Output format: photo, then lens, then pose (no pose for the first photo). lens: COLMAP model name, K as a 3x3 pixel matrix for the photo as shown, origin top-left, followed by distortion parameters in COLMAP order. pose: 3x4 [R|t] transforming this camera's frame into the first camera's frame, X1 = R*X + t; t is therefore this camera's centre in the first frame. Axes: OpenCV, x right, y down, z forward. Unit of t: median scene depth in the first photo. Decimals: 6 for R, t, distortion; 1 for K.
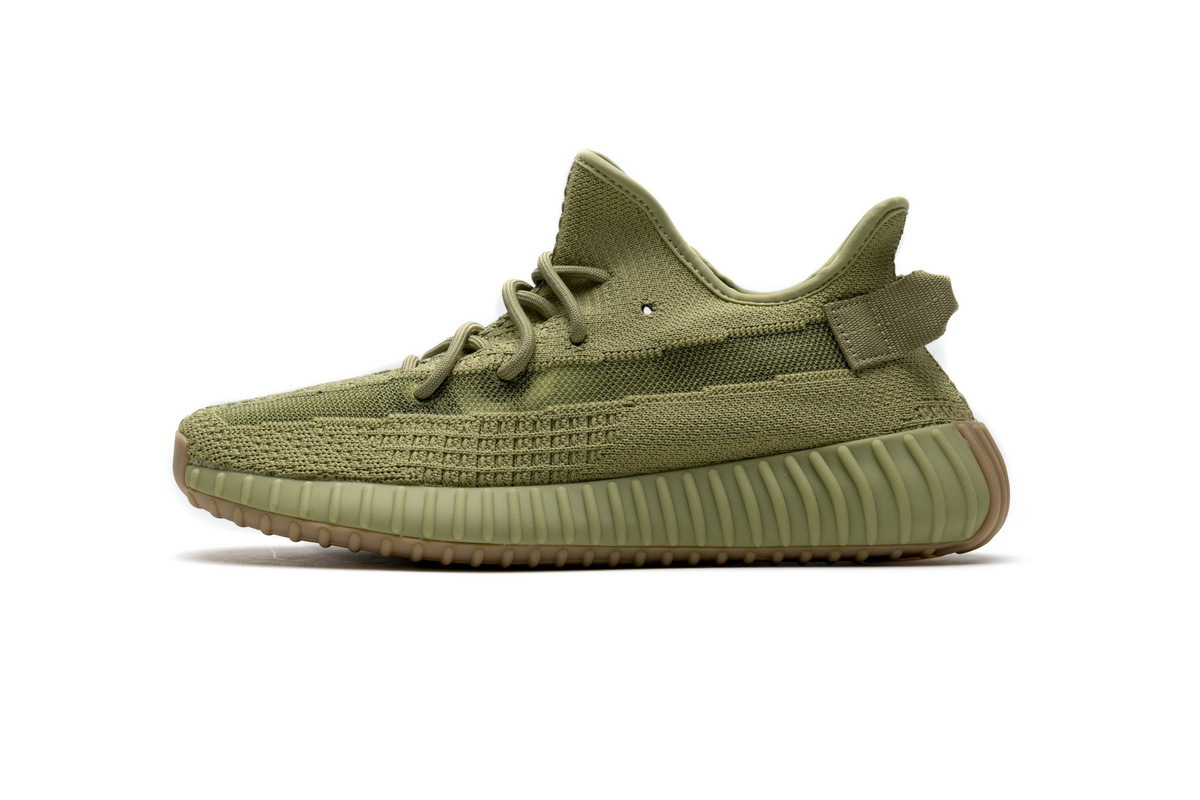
lens RADIAL K [[1862.8, 0, 600.9], [0, 1862.8, 396.5], [0, 0, 1]] dist [-0.035702, 0.000000]
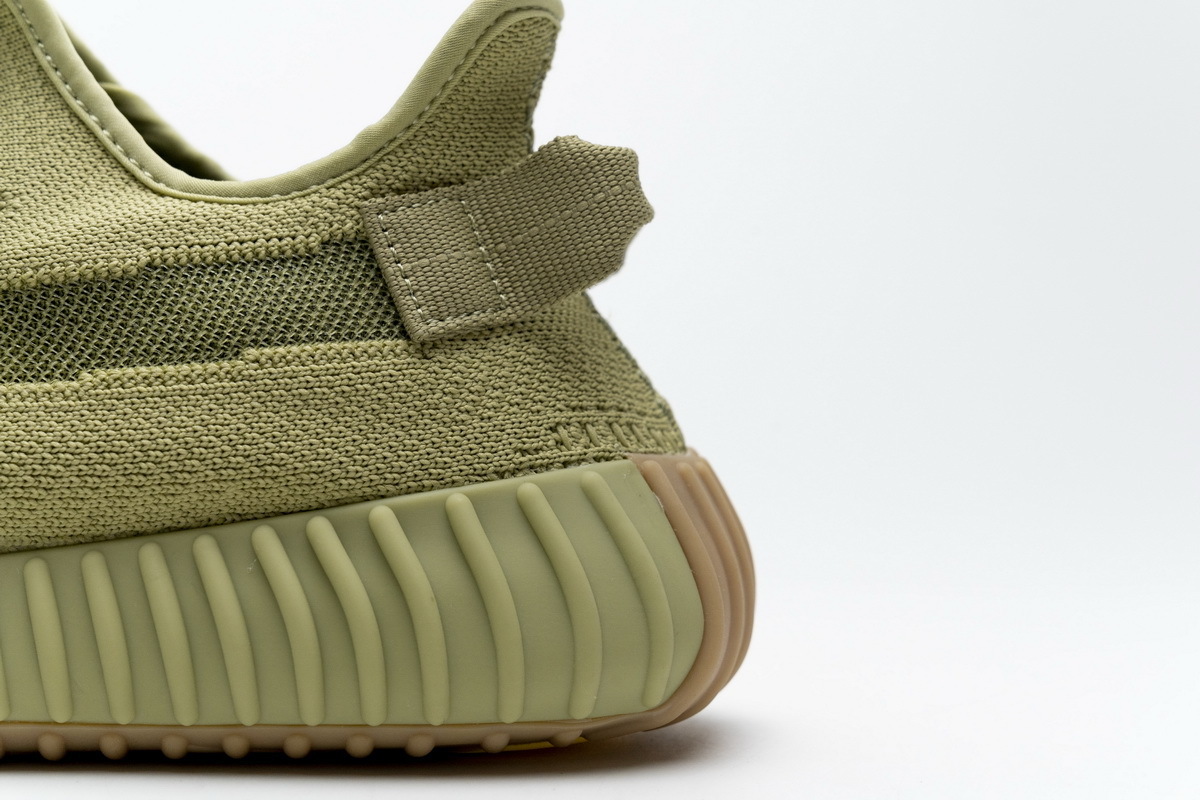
lens RADIAL K [[1862.8, 0, 599.5], [0, 1862.8, 403.1], [0, 0, 1]] dist [-0.035702, 0.000000]
pose [[0.997881, 0.019771, 0.061993, 0.153122], [-0.019804, 0.999804, -0.000091, 0.000167], [-0.061982, -0.001137, 0.998077, 0.533954]]
